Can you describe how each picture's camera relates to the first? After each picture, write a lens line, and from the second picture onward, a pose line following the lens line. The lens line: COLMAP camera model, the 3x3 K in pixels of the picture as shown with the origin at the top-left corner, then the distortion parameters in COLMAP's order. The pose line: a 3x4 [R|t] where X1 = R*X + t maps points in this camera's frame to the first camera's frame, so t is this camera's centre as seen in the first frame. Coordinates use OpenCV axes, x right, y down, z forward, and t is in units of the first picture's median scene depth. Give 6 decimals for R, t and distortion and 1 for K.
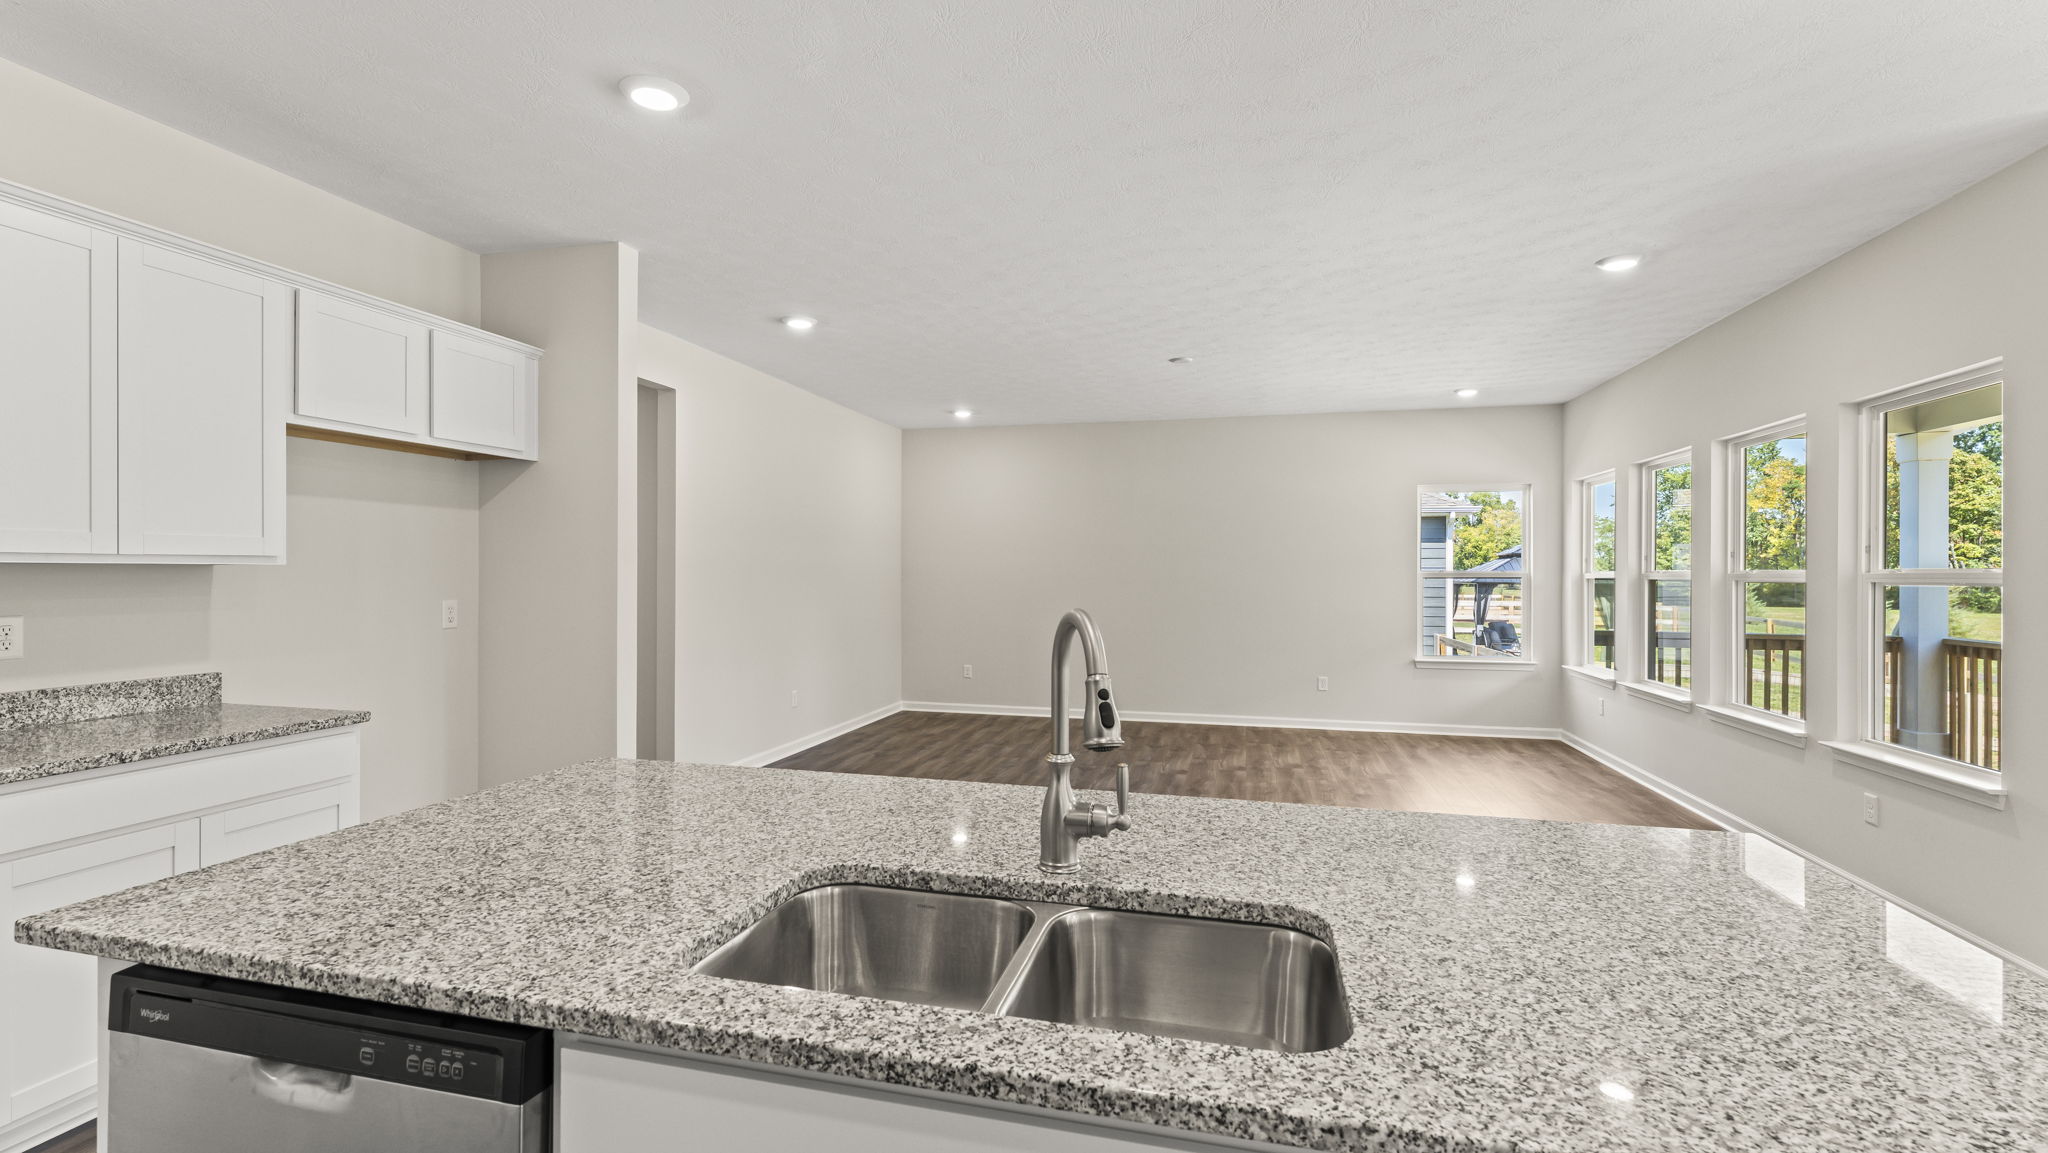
lens RADIAL K [[903.6, 0, 1018.8], [0, 903.6, 572.3], [0, 0, 1]] dist [-0.001063, -0.000127]
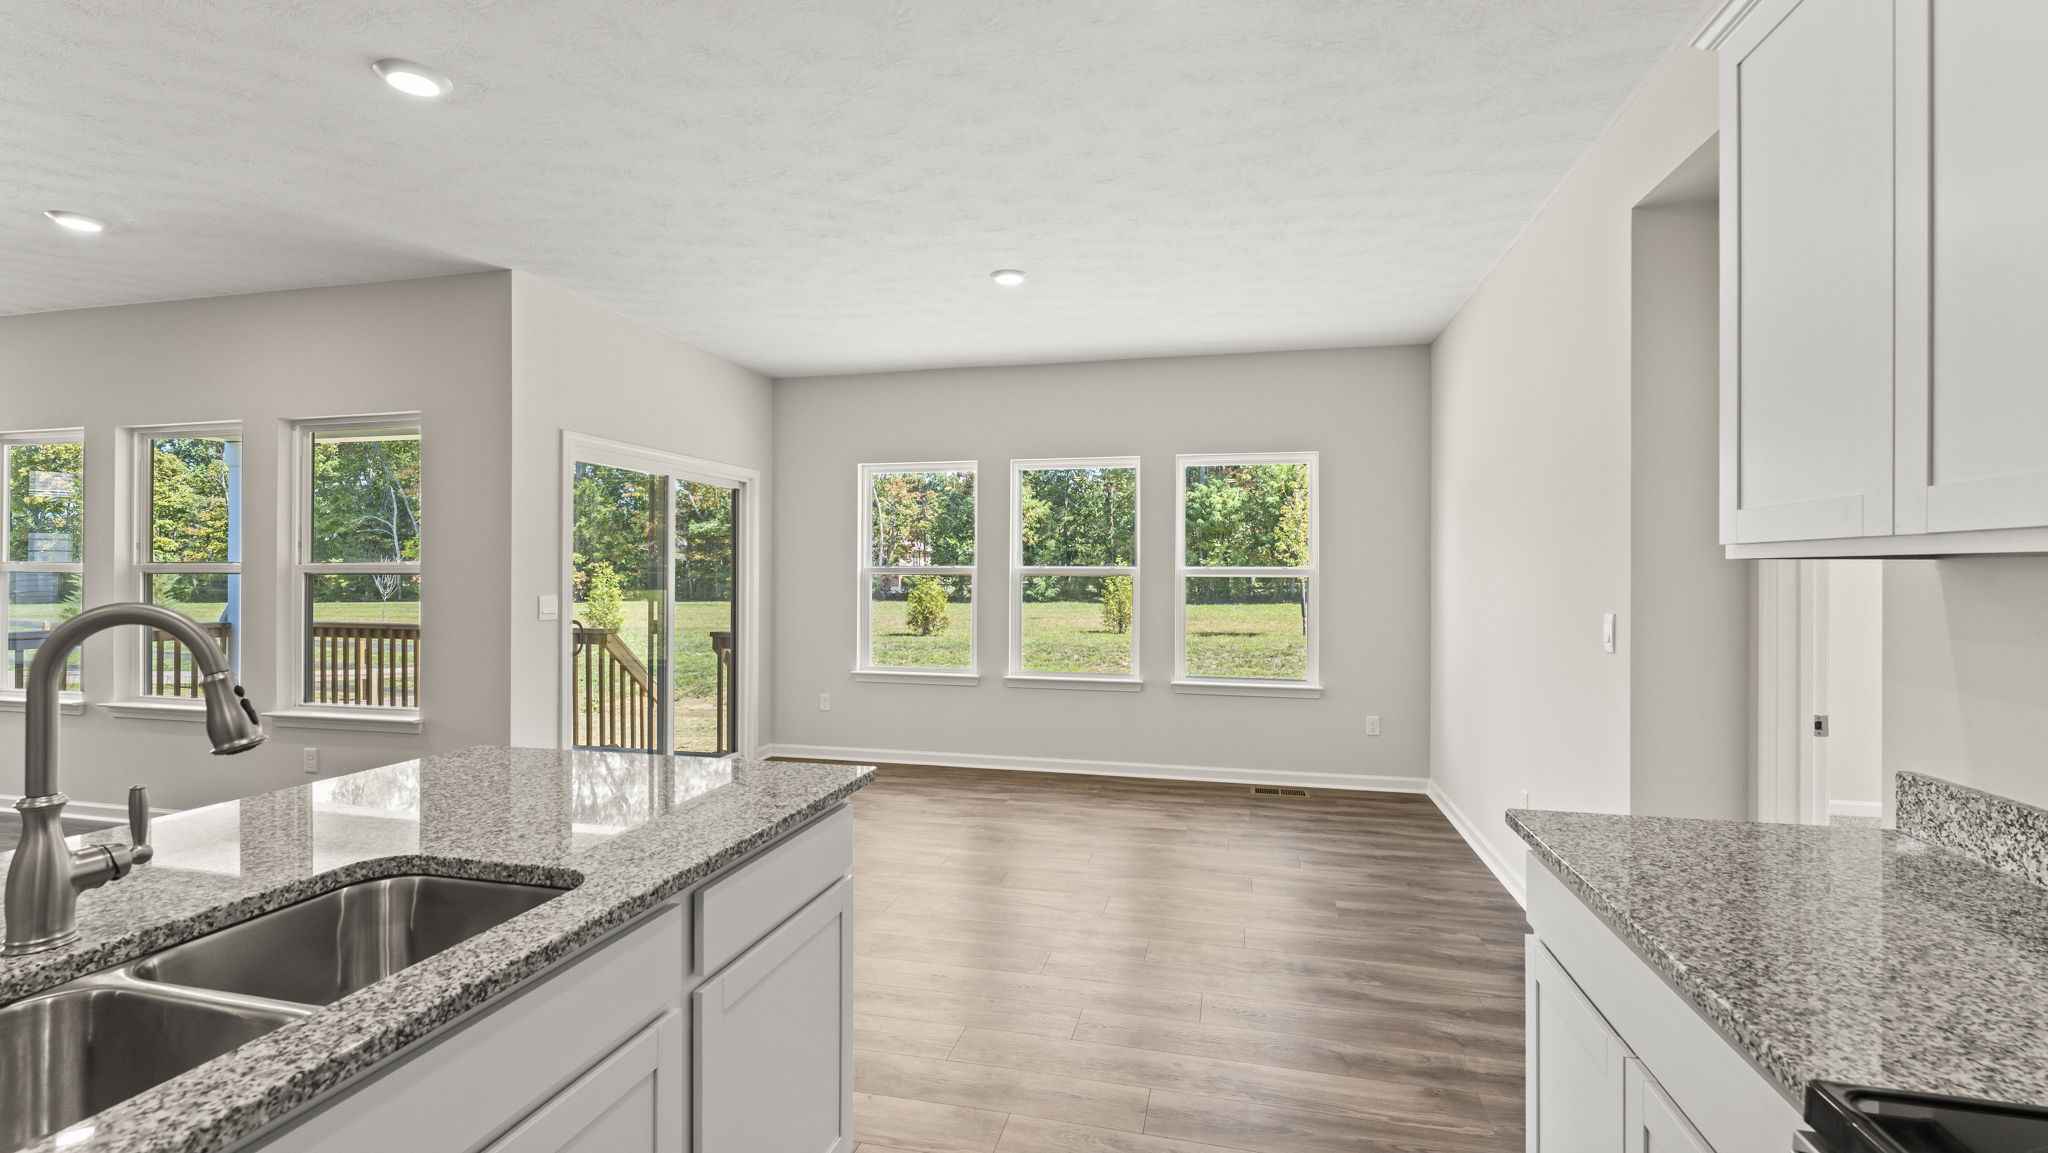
lens RADIAL K [[898.0, 0, 1015.8], [0, 898.0, 572.2], [0, 0, 1]] dist [-0.001573, -0.000161]
pose [[-0.007298, -0.004121, 0.999965, -0.354450], [-0.004534, 0.999981, 0.004088, 0.002469], [-0.999963, -0.004504, -0.007317, 0.090047]]
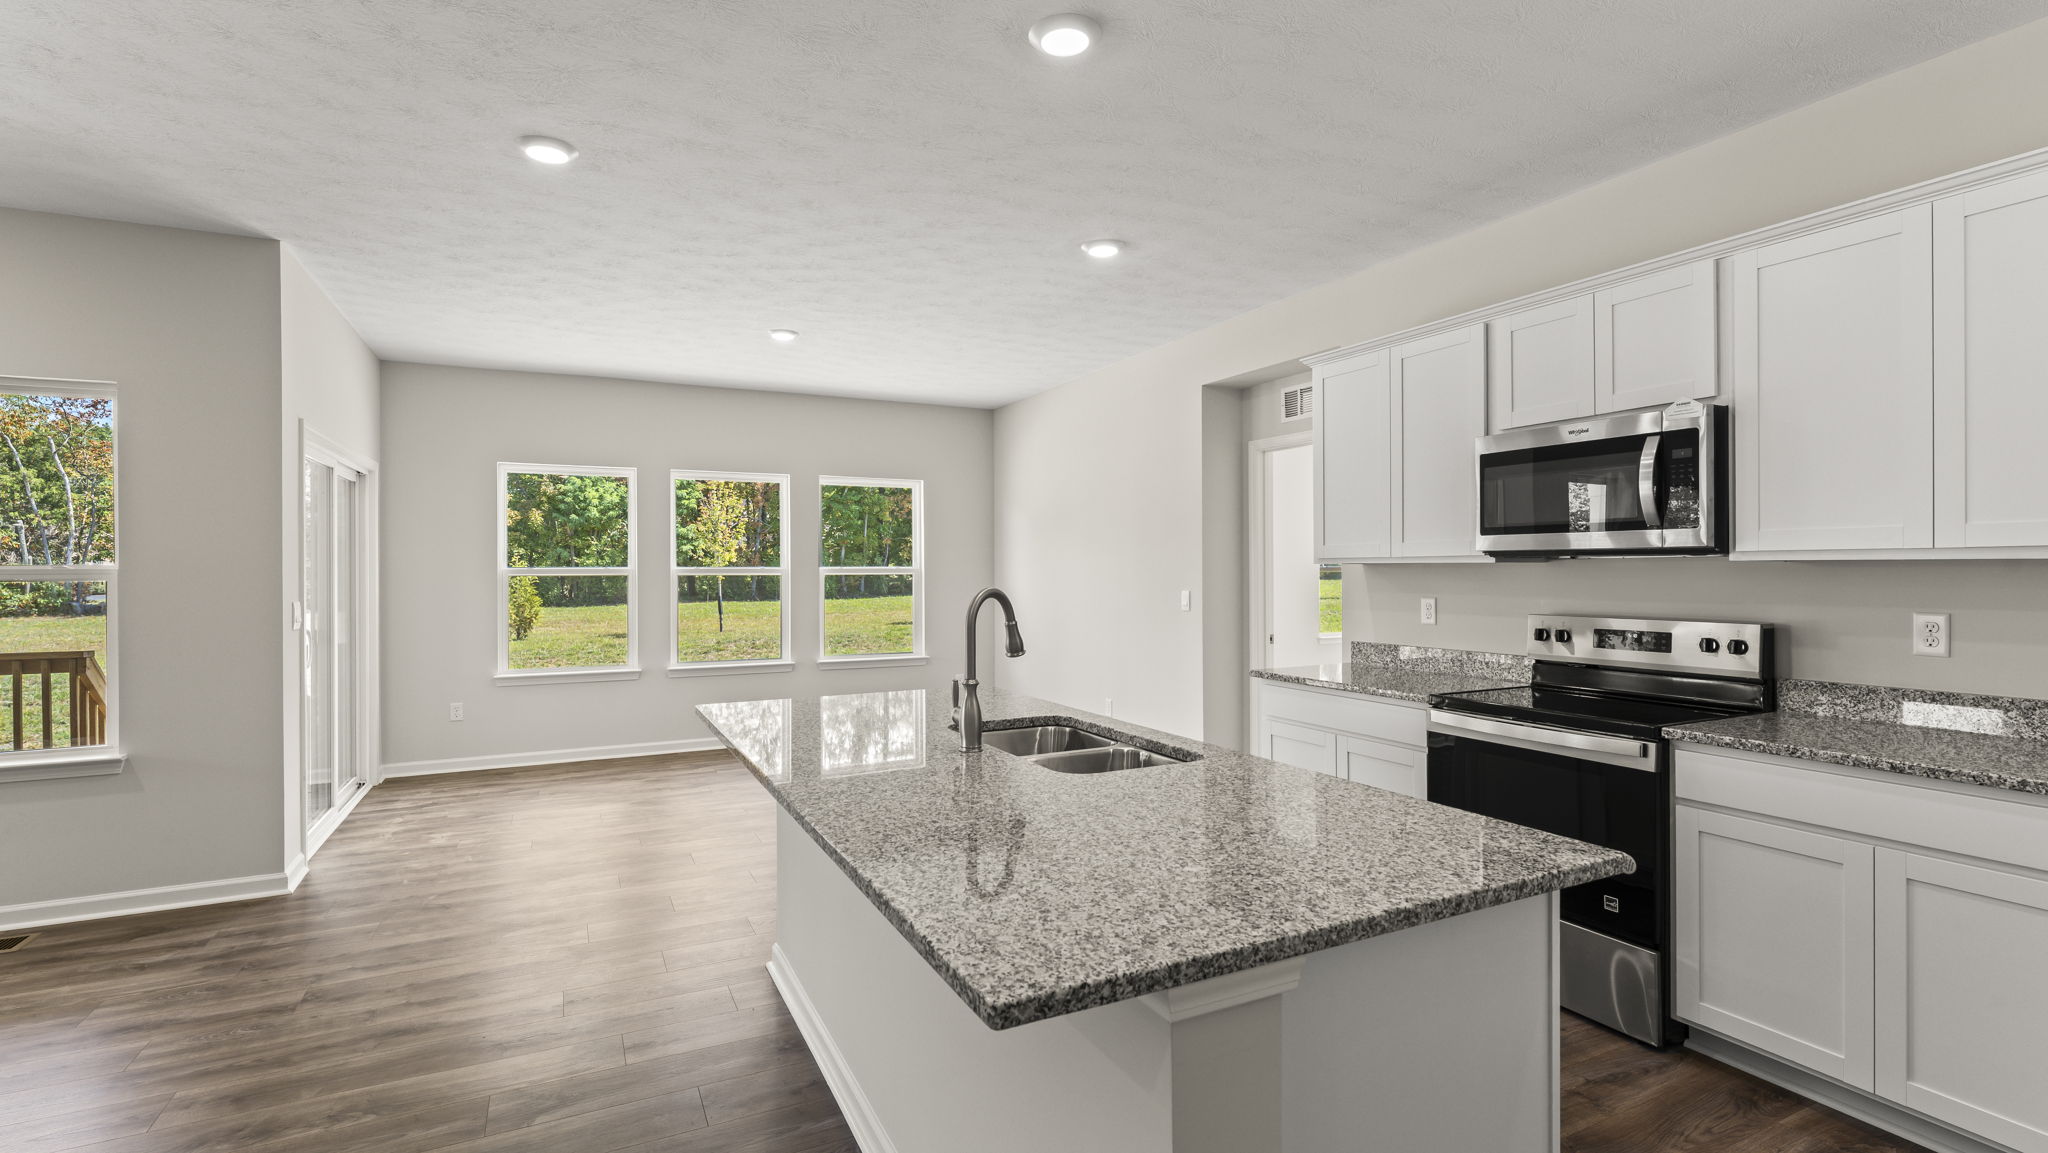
lens RADIAL K [[923.2, 0, 1019.8], [0, 923.2, 571.2], [0, 0, 1]] dist [-0.001638, -0.000640]
pose [[-0.656965, -0.001893, 0.753918, -0.618972], [0.000342, 0.999996, 0.002808, 0.000324], [-0.753921, 0.002103, -0.656962, 0.997610]]
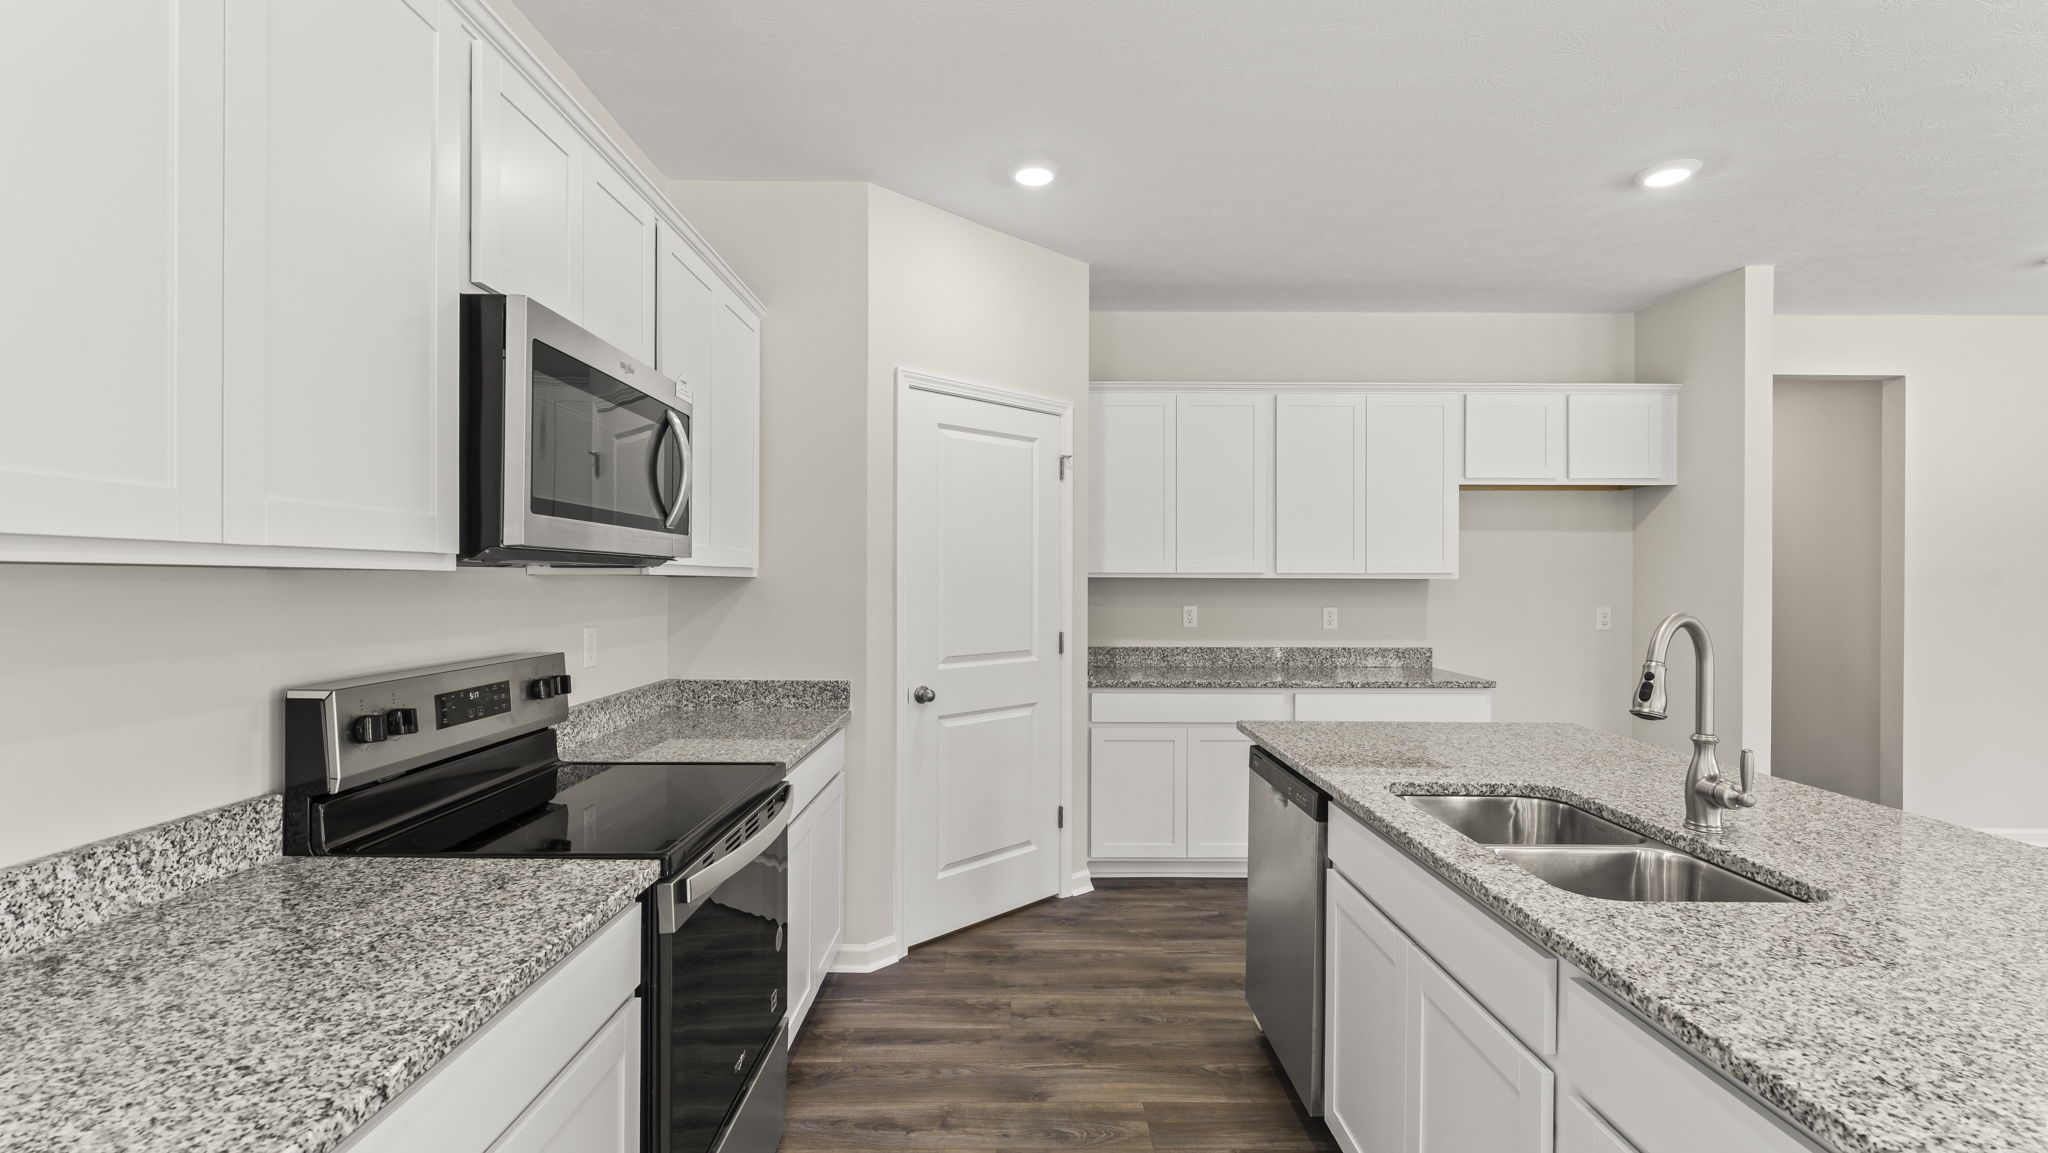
lens RADIAL K [[903.6, 0, 1018.8], [0, 903.6, 572.3], [0, 0, 1]] dist [-0.001063, -0.000127]
pose [[0.250265, -0.010914, -0.968116, 0.487753], [-0.002766, 0.999924, -0.011988, 0.000768], [0.968173, 0.005678, 0.250216, -0.093582]]
